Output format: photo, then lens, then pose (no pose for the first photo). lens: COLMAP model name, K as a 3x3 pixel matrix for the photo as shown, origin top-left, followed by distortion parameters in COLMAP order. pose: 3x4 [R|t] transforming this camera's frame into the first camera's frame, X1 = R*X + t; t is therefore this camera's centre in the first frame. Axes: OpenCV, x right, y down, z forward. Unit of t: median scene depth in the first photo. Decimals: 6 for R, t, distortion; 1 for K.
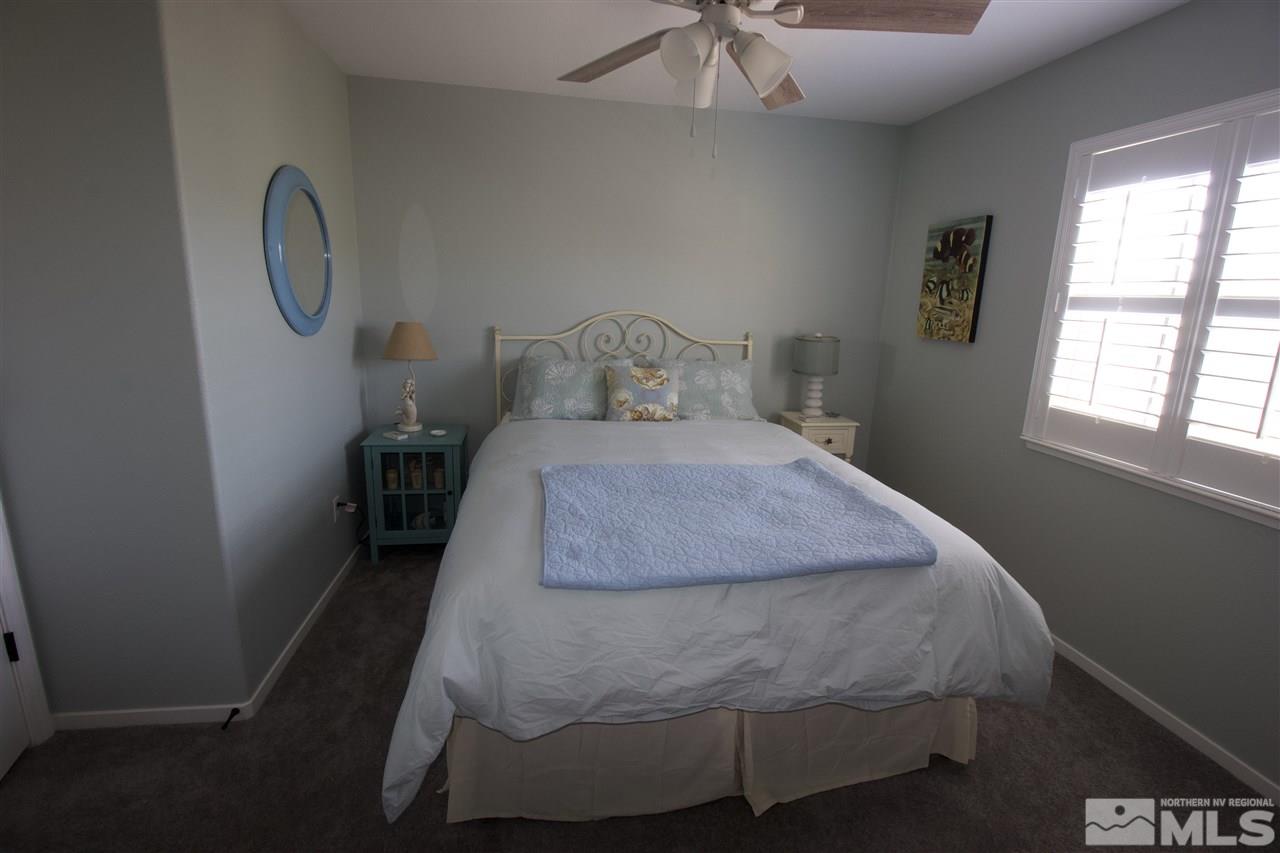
lens RADIAL K [[602.9, 0, 633.4], [0, 602.9, 434.8], [0, 0, 1]] dist [-0.010182, -0.000906]
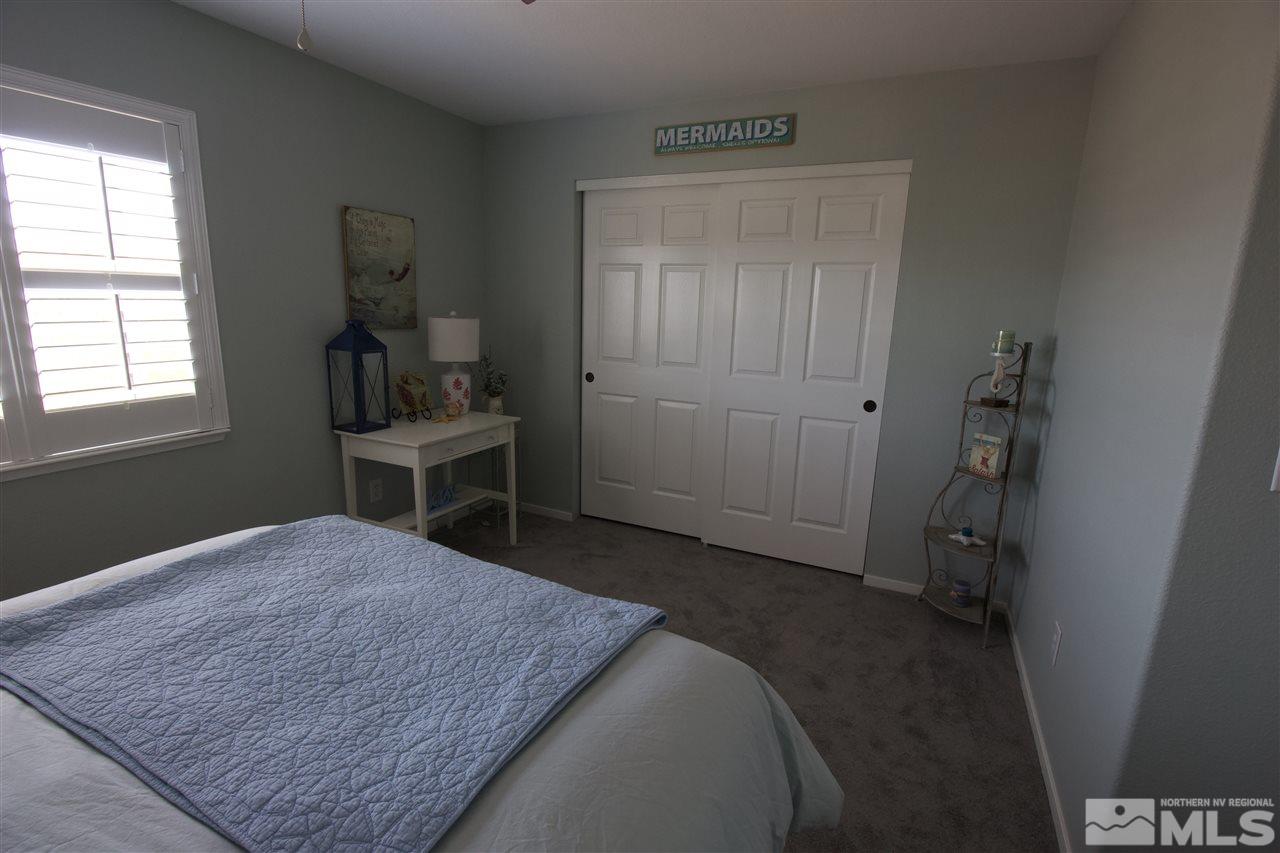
lens RADIAL K [[602.9, 0, 637.7], [0, 602.9, 425.1], [0, 0, 1]] dist [-0.010182, -0.000906]
pose [[-0.813266, -0.172620, 0.555698, -0.420542], [0.080000, 0.912748, 0.400613, -0.292769], [-0.576367, 0.370261, -0.728497, 1.160187]]
